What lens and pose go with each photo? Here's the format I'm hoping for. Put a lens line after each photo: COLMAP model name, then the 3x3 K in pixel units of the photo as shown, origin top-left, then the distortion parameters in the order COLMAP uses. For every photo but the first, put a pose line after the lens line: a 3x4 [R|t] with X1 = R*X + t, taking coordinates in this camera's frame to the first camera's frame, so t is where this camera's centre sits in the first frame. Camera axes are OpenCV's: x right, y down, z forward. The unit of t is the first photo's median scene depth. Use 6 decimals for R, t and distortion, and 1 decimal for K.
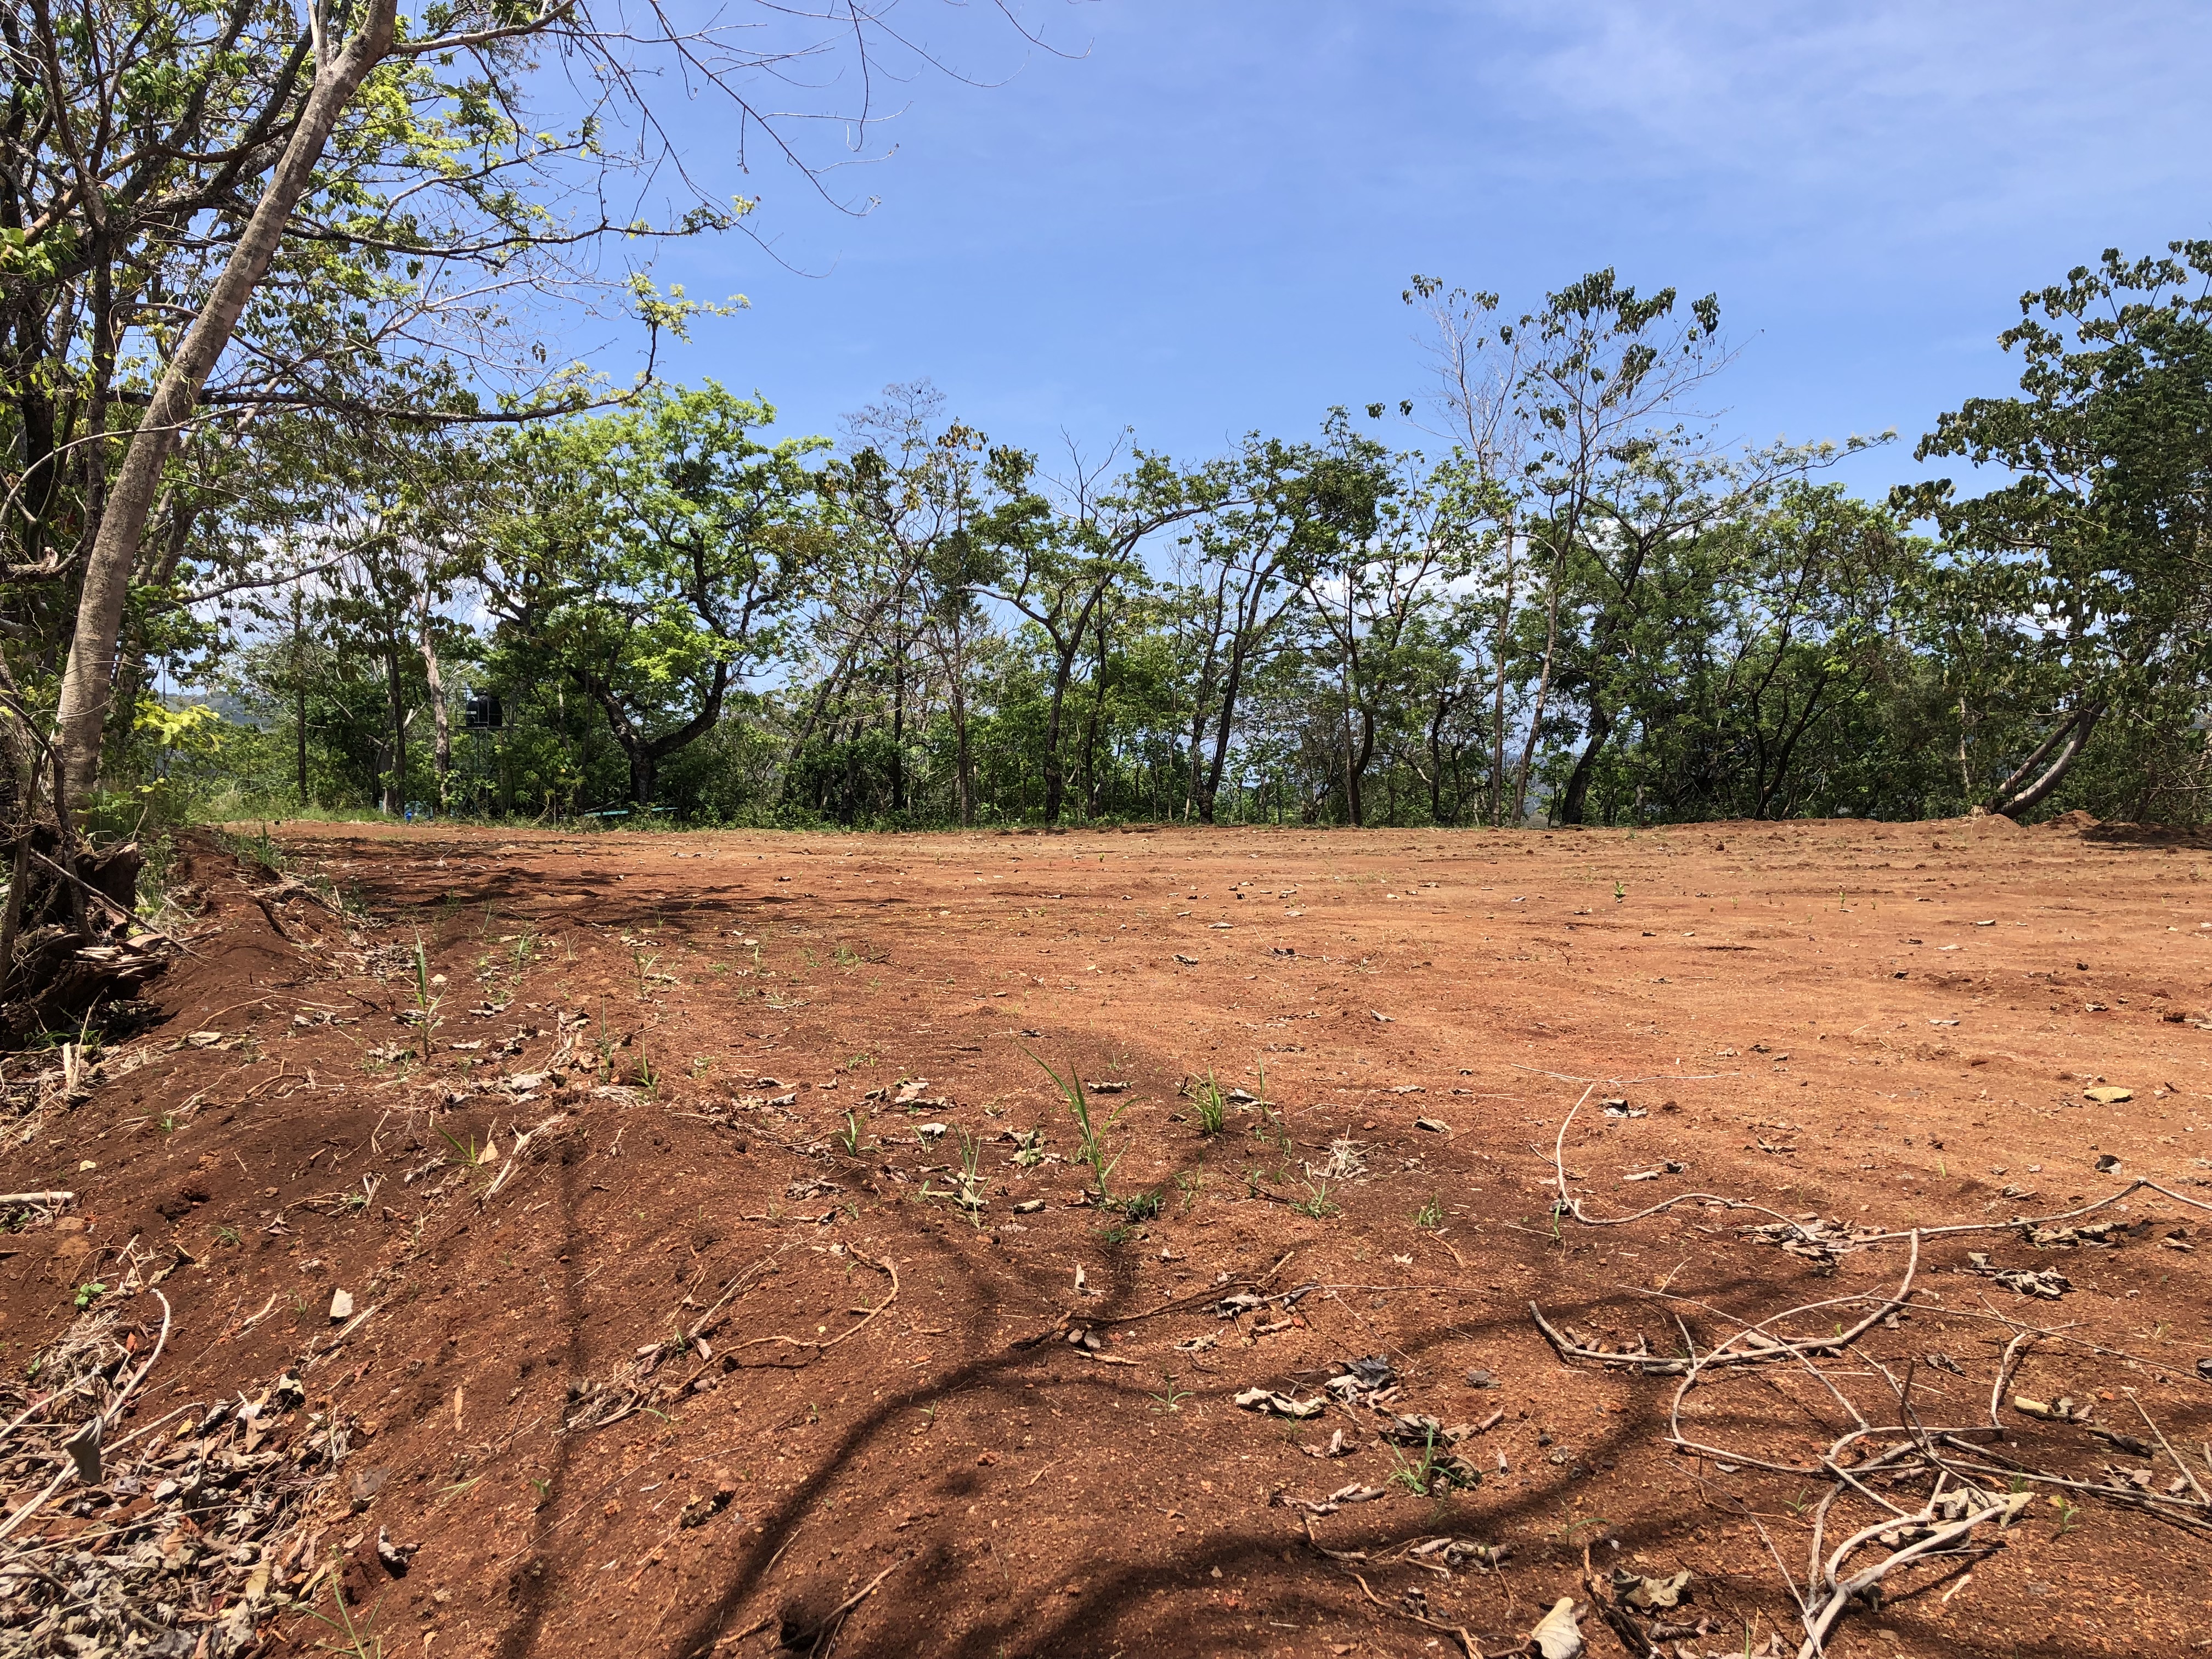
lens RADIAL K [[1793.1, 0, 1090.9], [0, 1793.1, 820.0], [0, 0, 1]] dist [0.043236, -0.046175]
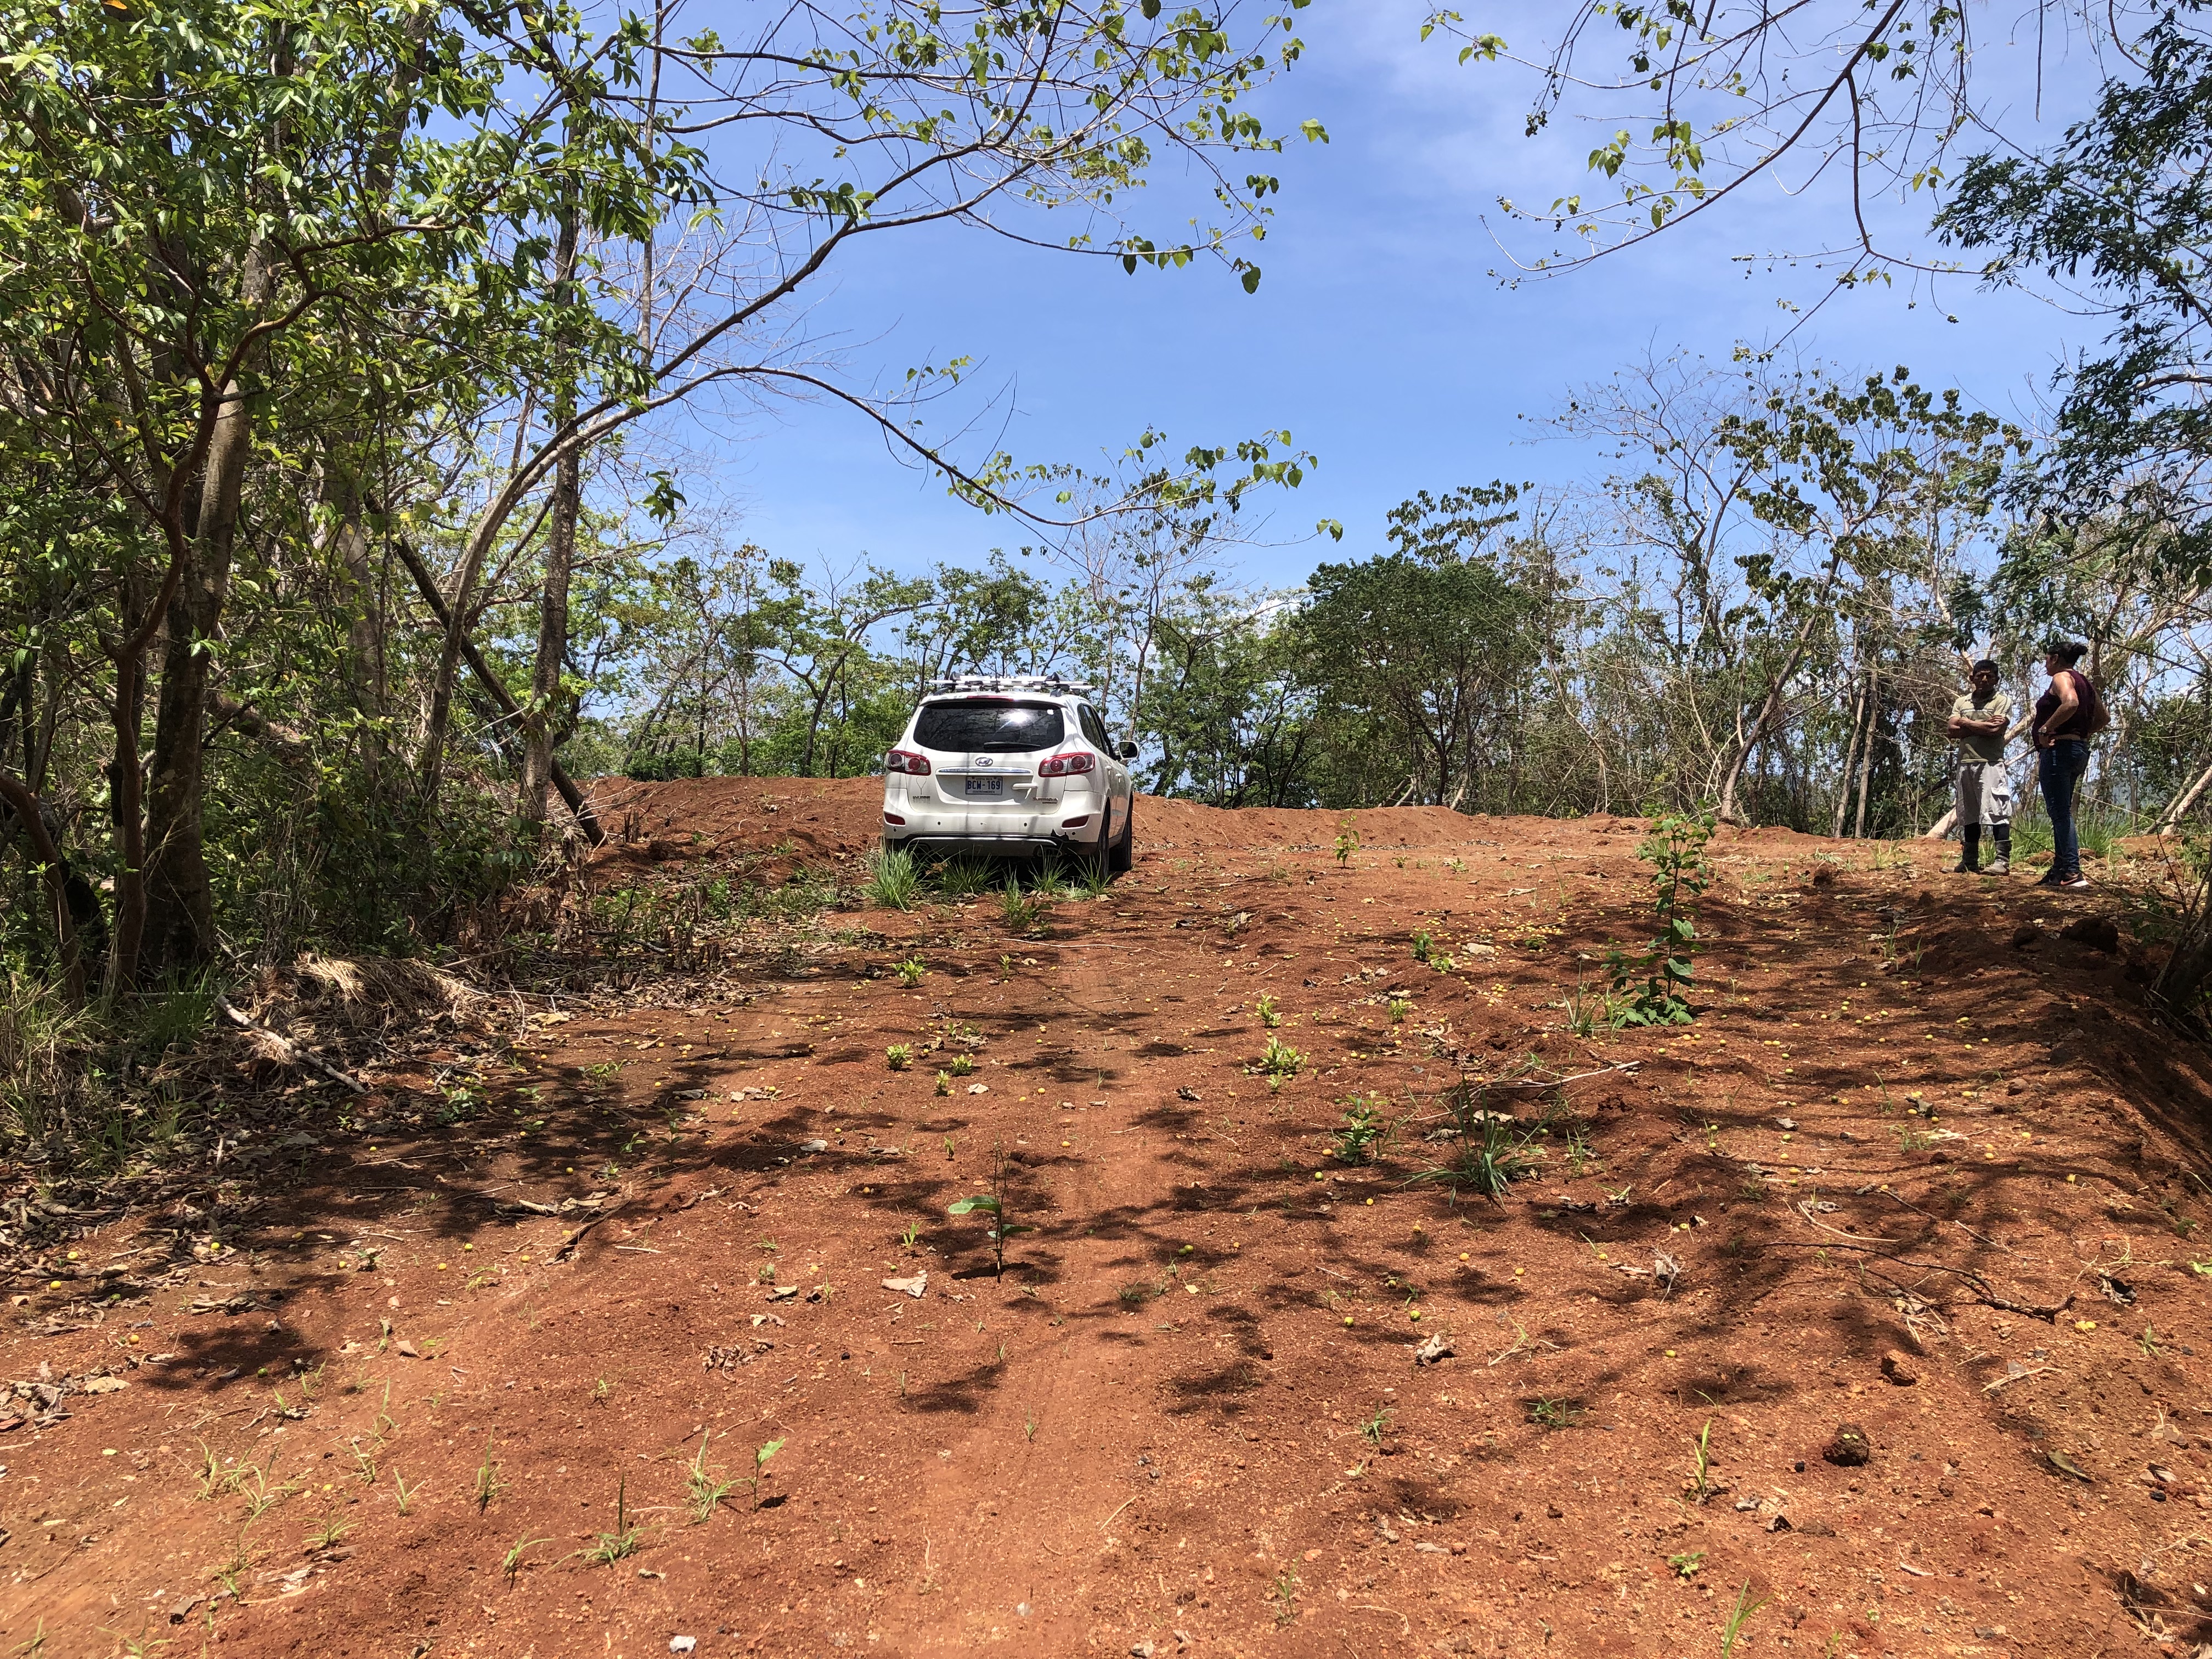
lens RADIAL K [[1793.1, 0, 1124.0], [0, 1793.1, 816.2], [0, 0, 1]] dist [0.043236, -0.046175]
pose [[0.994908, 0.035942, 0.094162, 0.096131], [-0.033453, 0.999051, -0.027886, 0.033334], [-0.095075, 0.024594, 0.995166, -0.461736]]
